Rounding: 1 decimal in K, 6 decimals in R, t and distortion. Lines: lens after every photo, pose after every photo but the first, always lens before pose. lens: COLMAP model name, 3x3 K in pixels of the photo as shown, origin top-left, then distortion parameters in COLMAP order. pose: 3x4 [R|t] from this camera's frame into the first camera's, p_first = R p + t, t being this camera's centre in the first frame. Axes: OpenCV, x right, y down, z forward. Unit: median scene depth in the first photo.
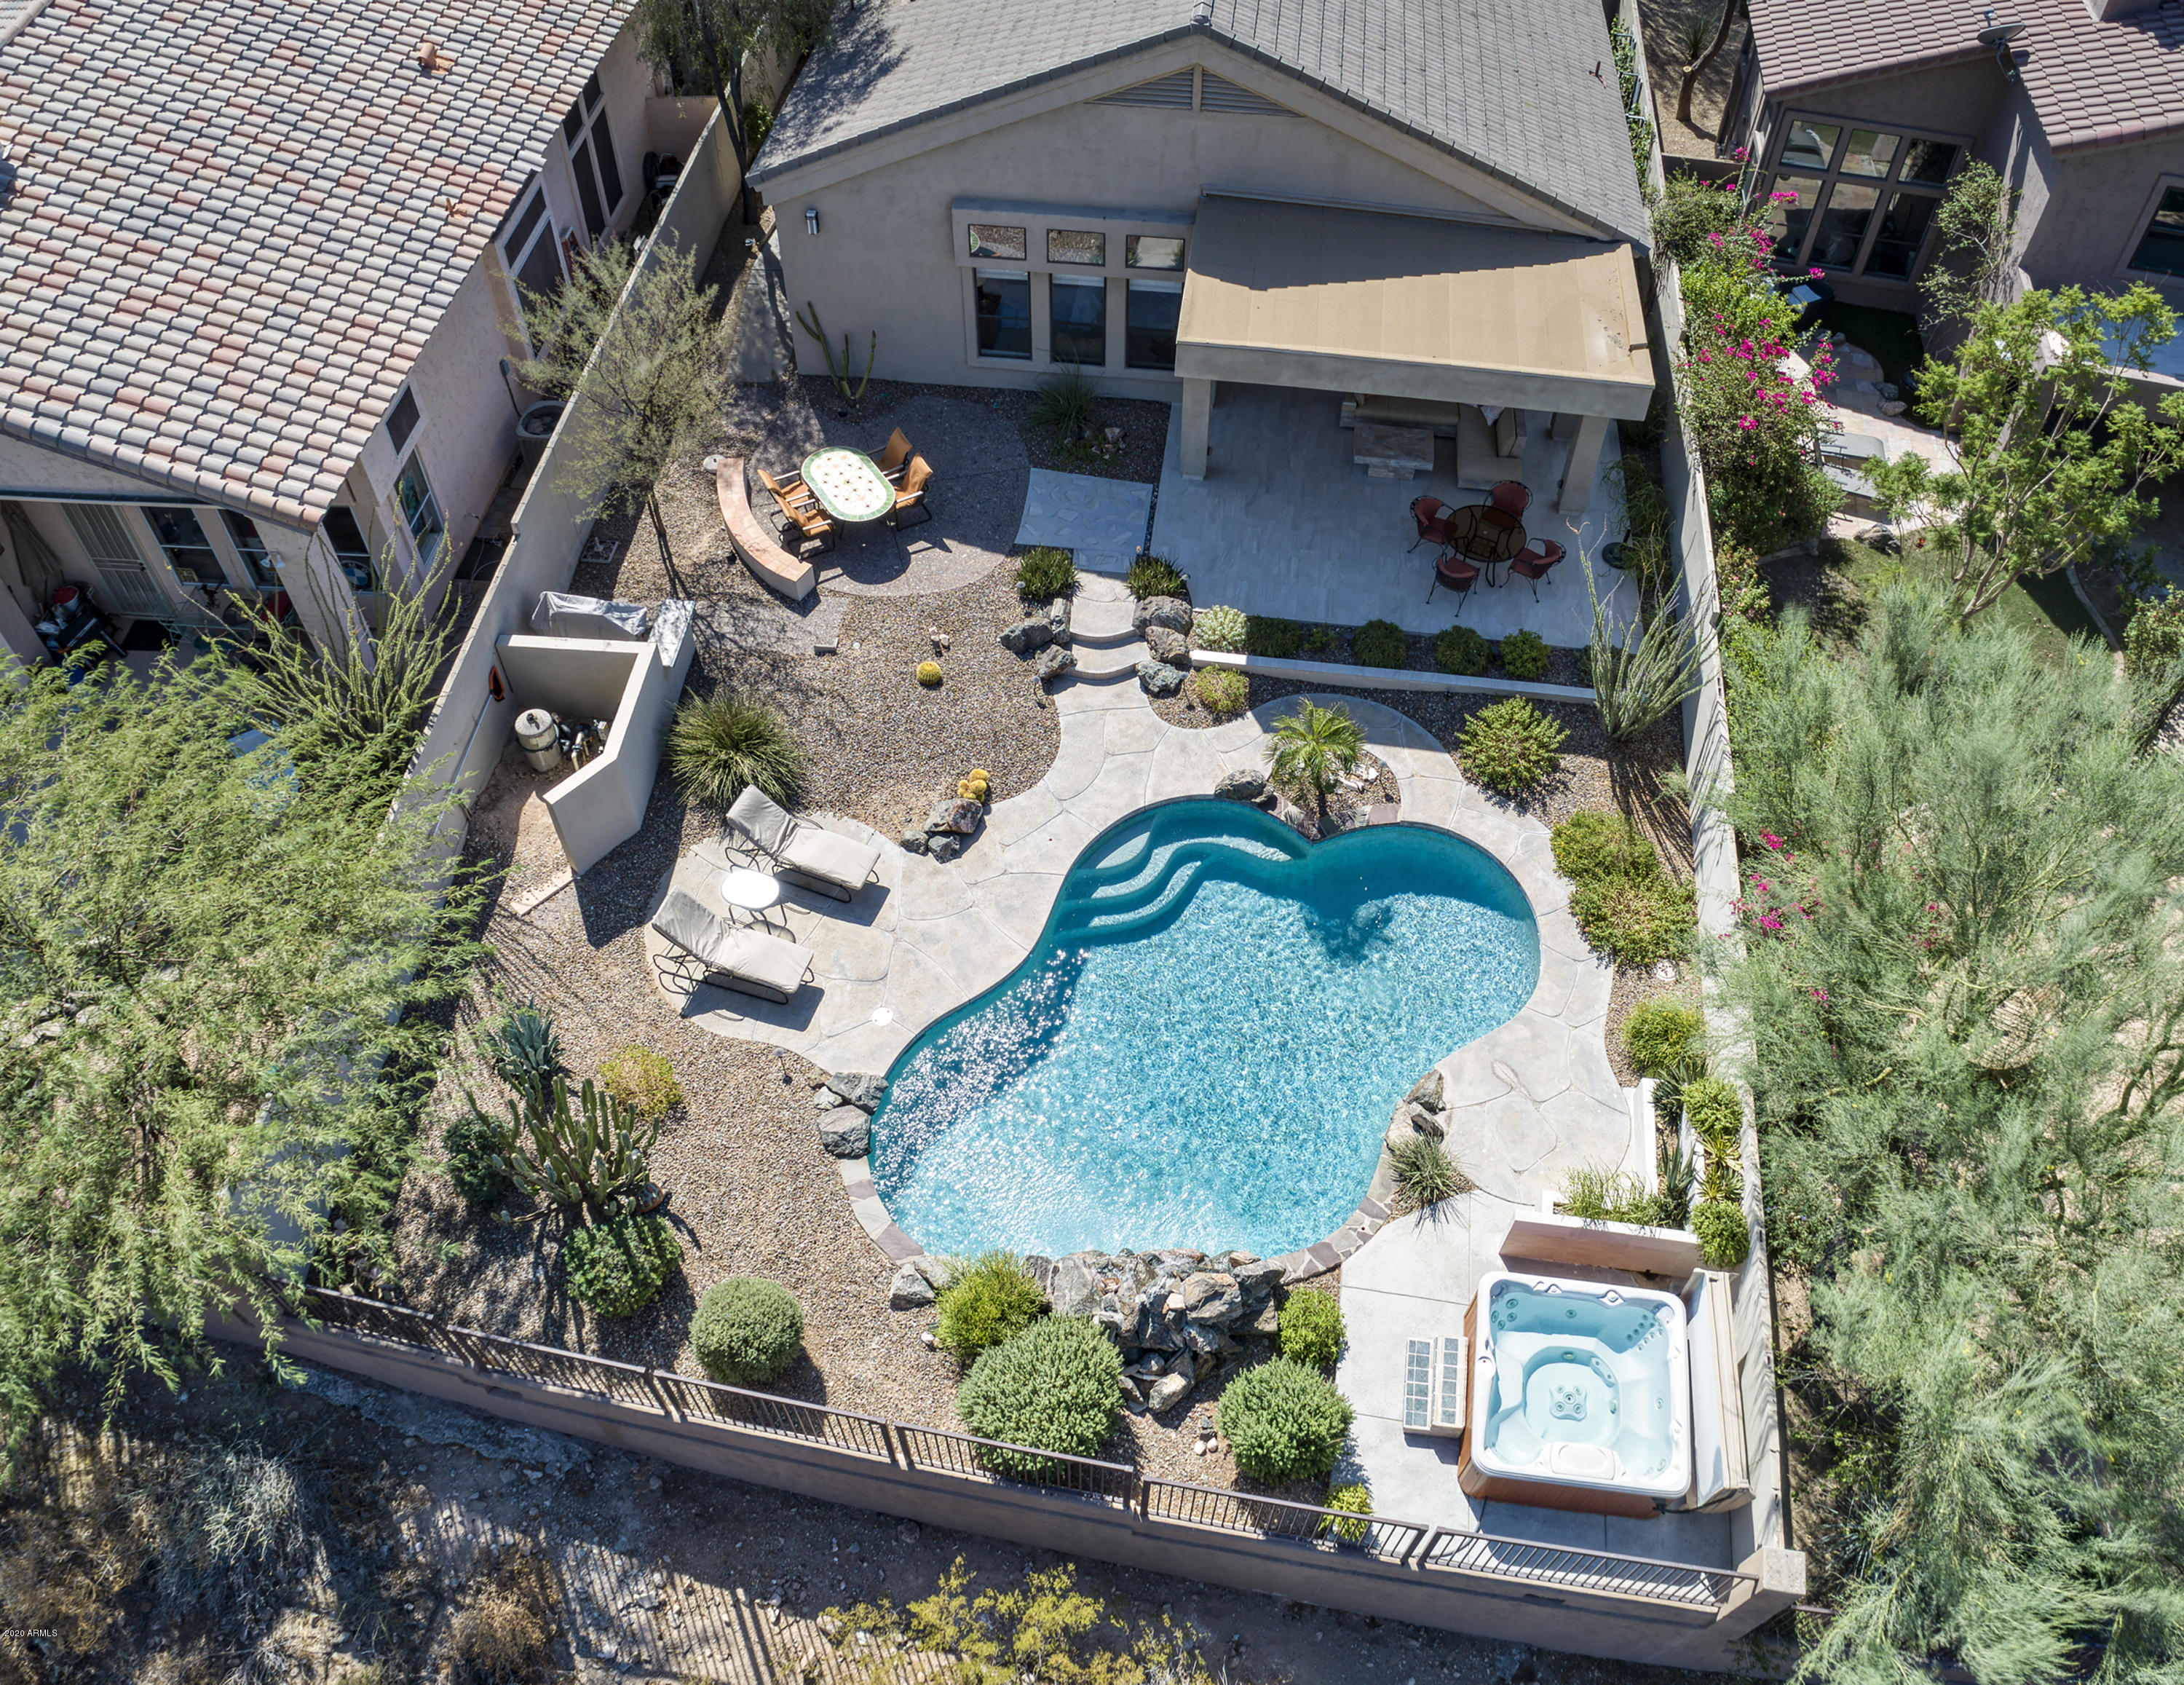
lens RADIAL K [[1719.0, 0, 1097.5], [0, 1719.0, 857.0], [0, 0, 1]] dist [-0.151390, 0.024275]
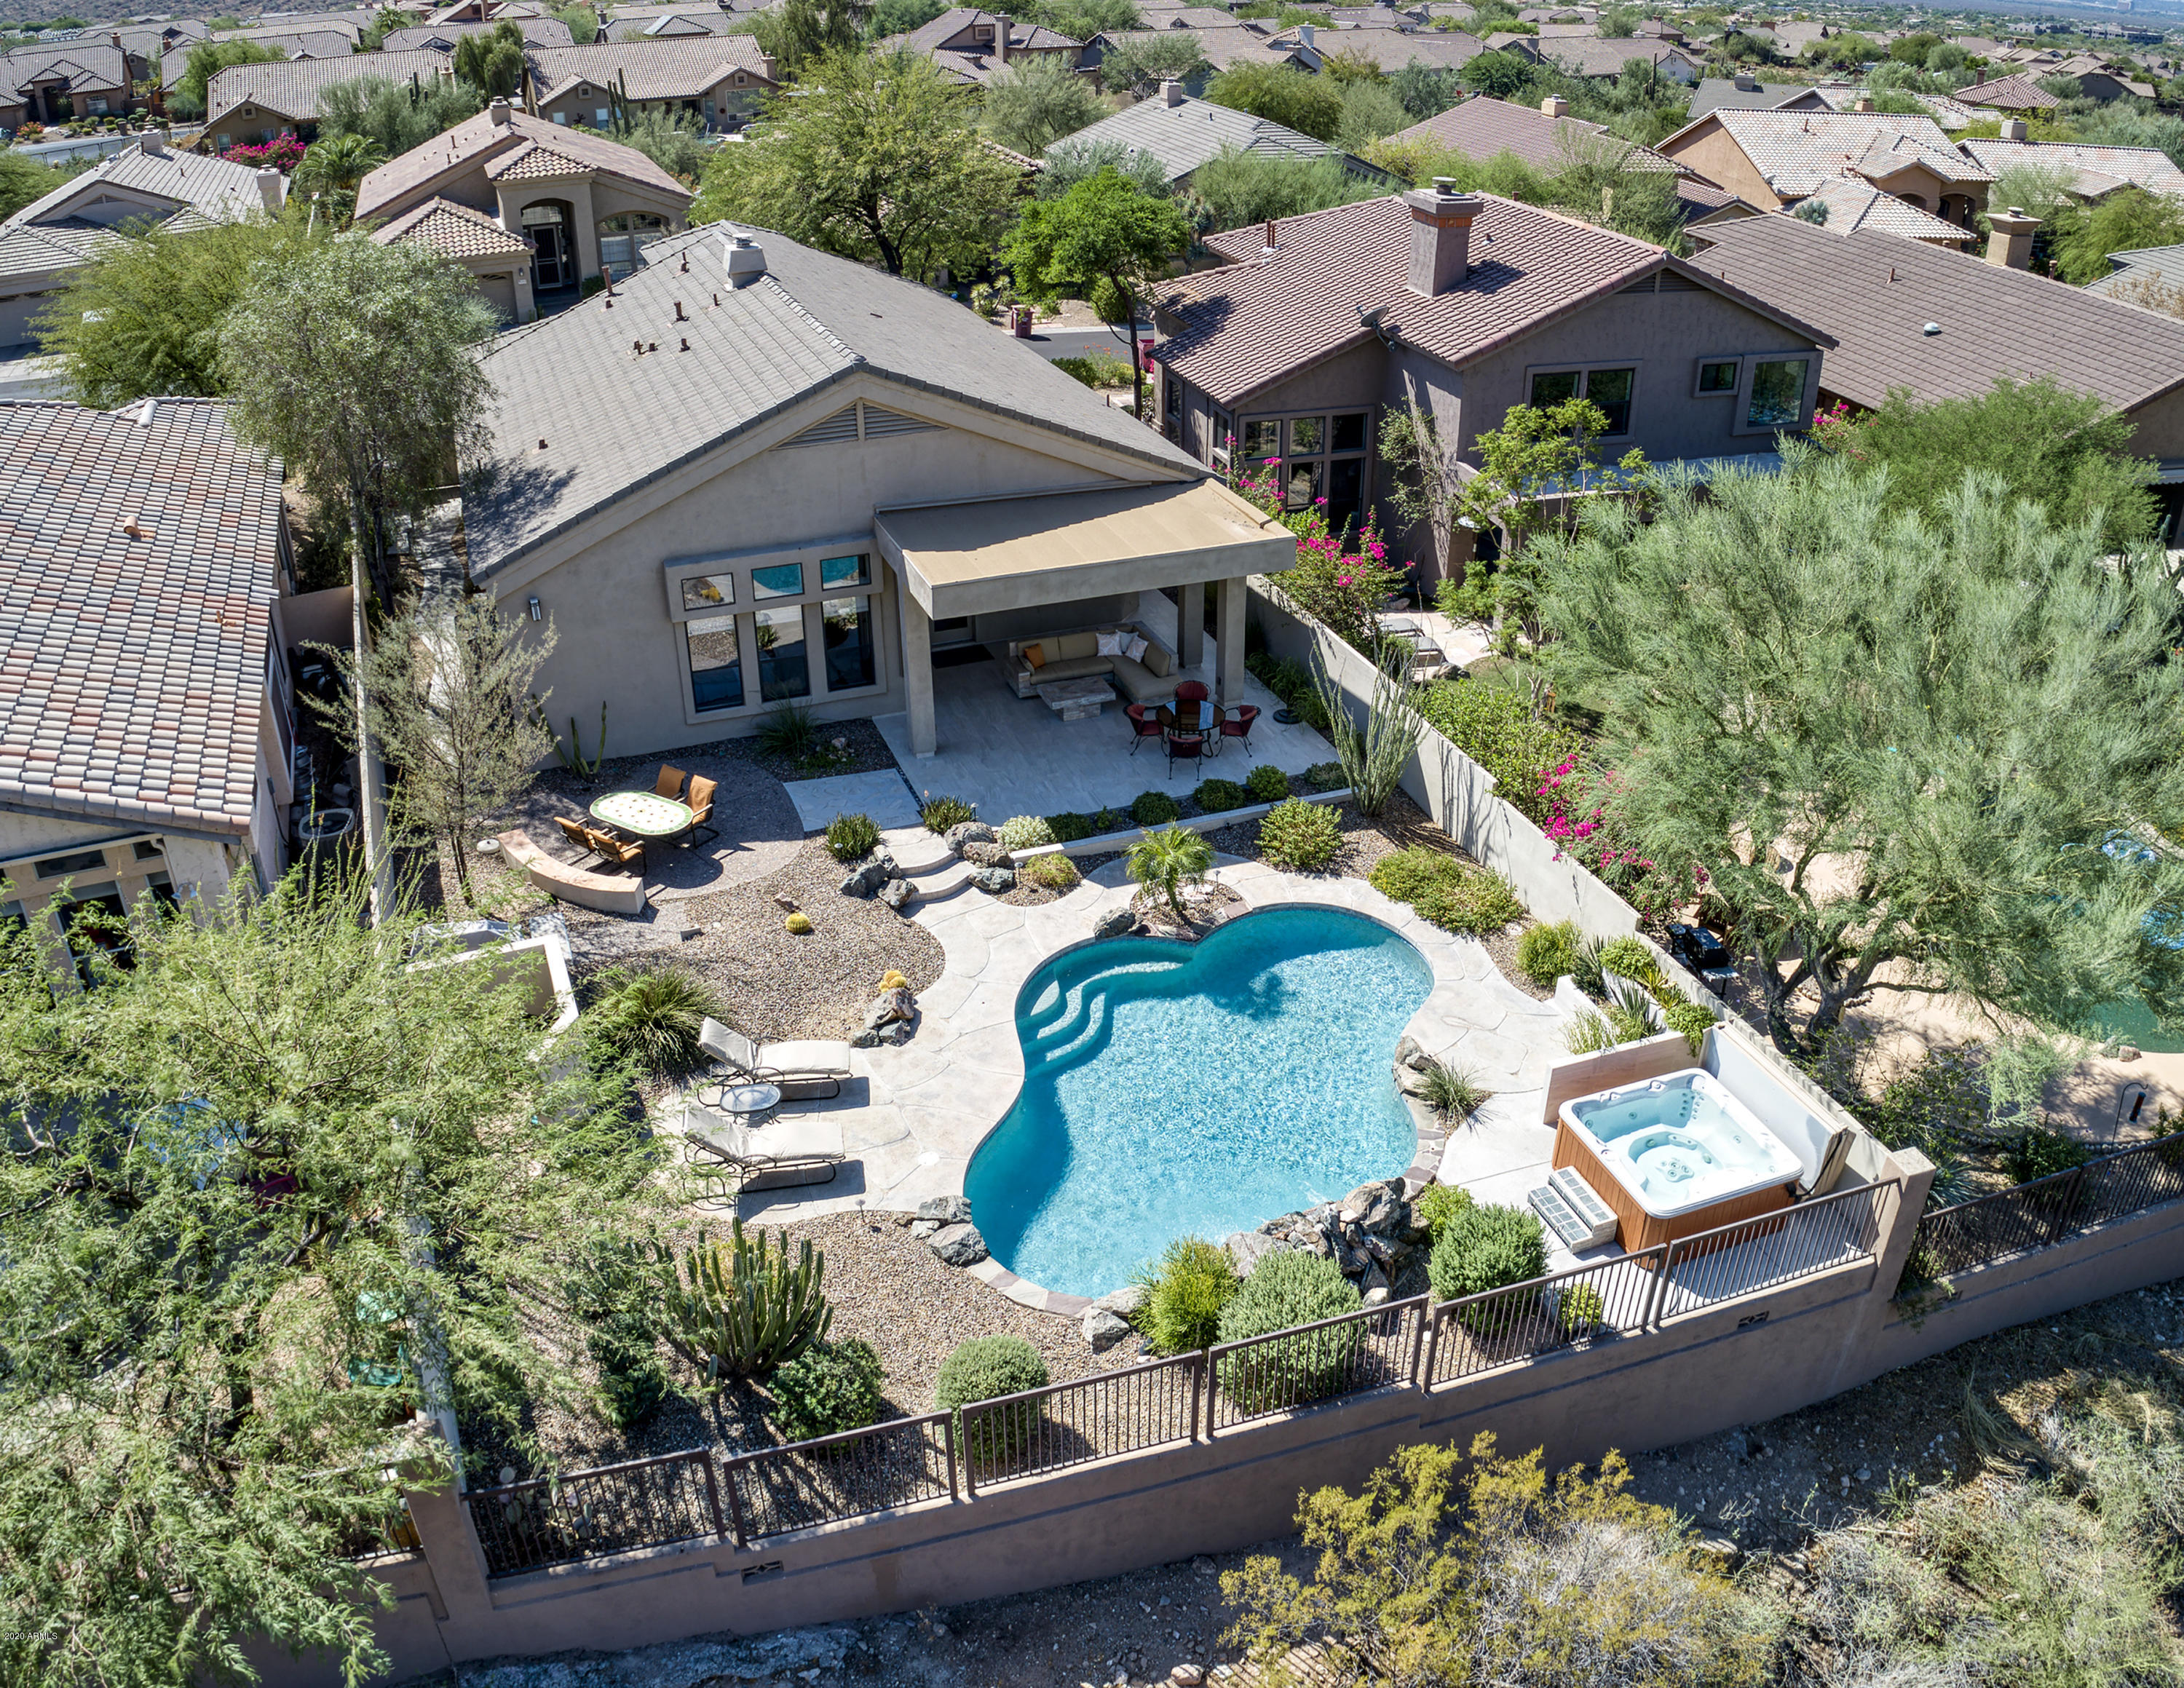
lens RADIAL K [[1718.7, 0, 1123.3], [0, 1718.7, 844.5], [0, 0, 1]] dist [-0.151390, 0.024275]
pose [[0.877644, -0.239067, 0.415437, -0.363191], [0.380135, 0.875105, -0.299480, 0.251578], [-0.291955, 0.420759, 0.858909, 0.018127]]
